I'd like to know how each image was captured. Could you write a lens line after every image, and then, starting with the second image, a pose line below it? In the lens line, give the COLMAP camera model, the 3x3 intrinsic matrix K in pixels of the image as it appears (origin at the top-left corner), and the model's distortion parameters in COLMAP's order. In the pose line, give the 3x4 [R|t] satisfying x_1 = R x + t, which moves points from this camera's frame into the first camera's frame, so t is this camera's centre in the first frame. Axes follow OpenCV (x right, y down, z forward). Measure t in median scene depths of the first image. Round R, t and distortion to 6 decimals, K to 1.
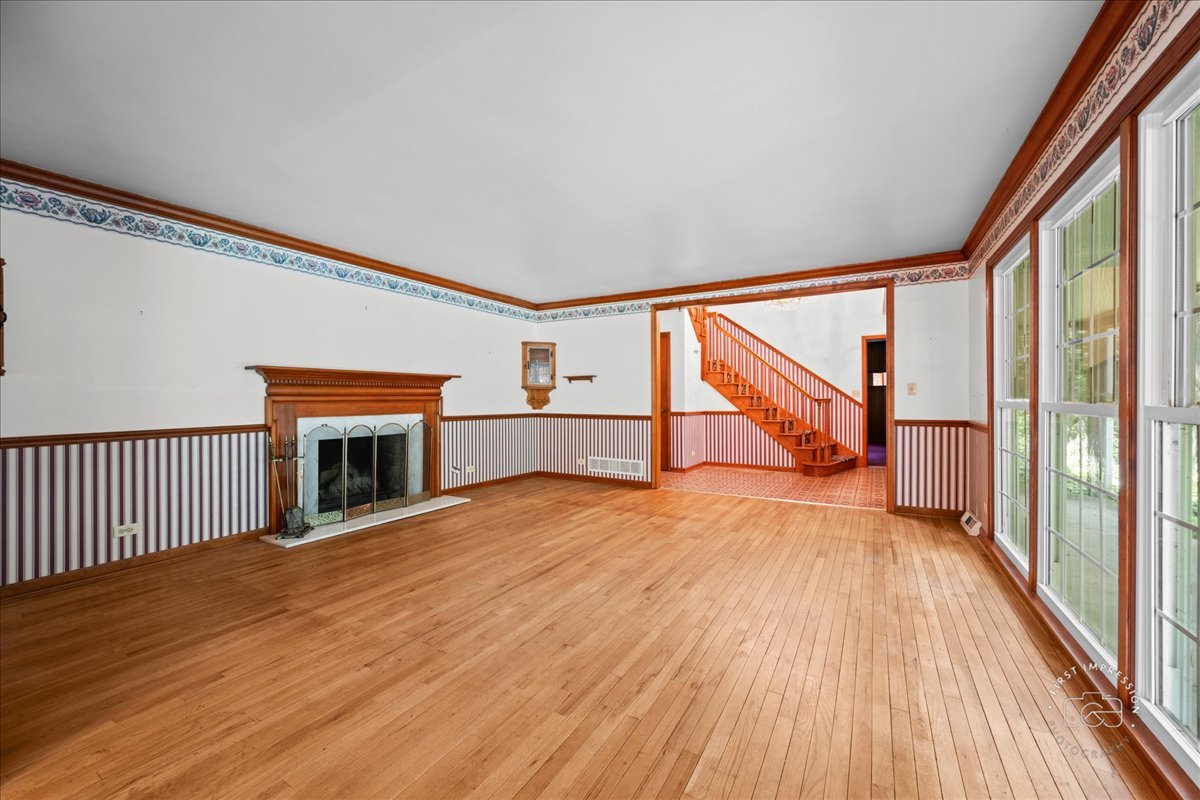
lens RADIAL K [[472.6, 0, 598.7], [0, 472.6, 394.4], [0, 0, 1]] dist [-0.001285, -0.000427]
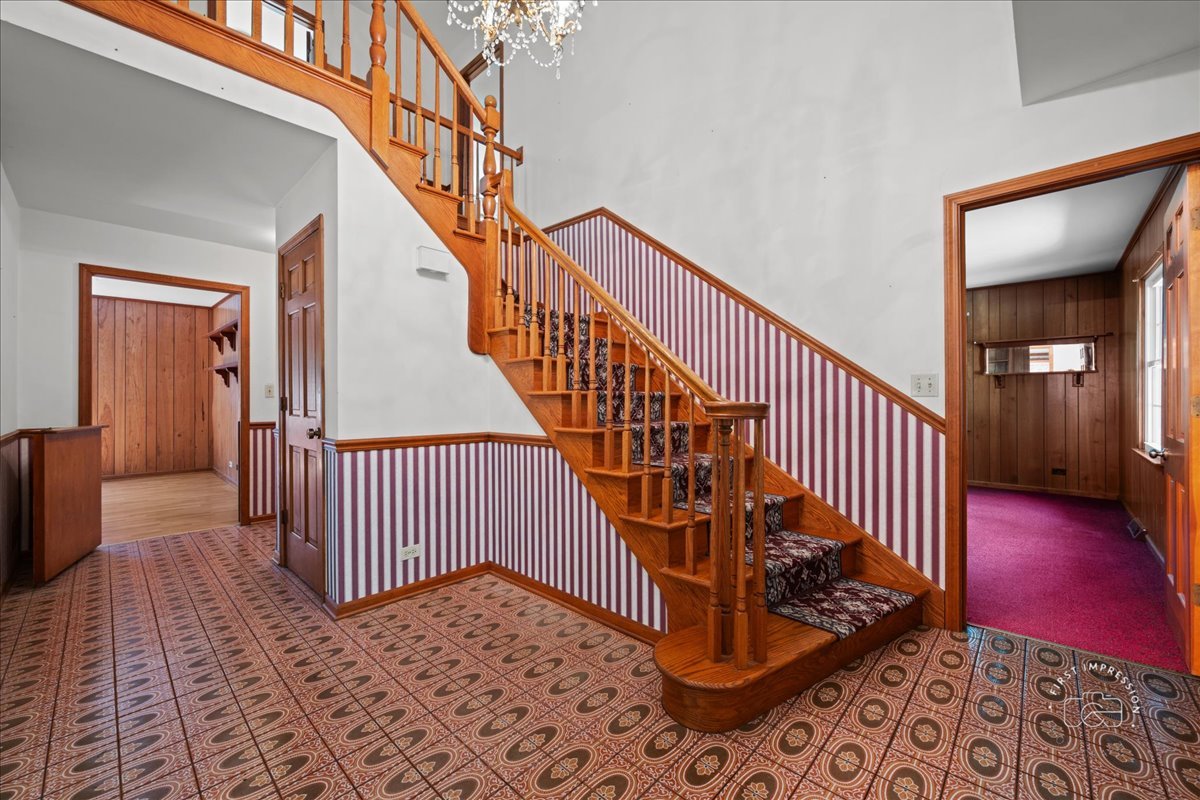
lens RADIAL K [[472.6, 0, 598.7], [0, 472.6, 394.4], [0, 0, 1]] dist [-0.001285, -0.000427]
pose [[0.973907, -0.000700, -0.226947, 0.406998], [0.001203, 0.999997, 0.002079, 0.003016], [0.226945, -0.002298, 0.973905, 0.650533]]
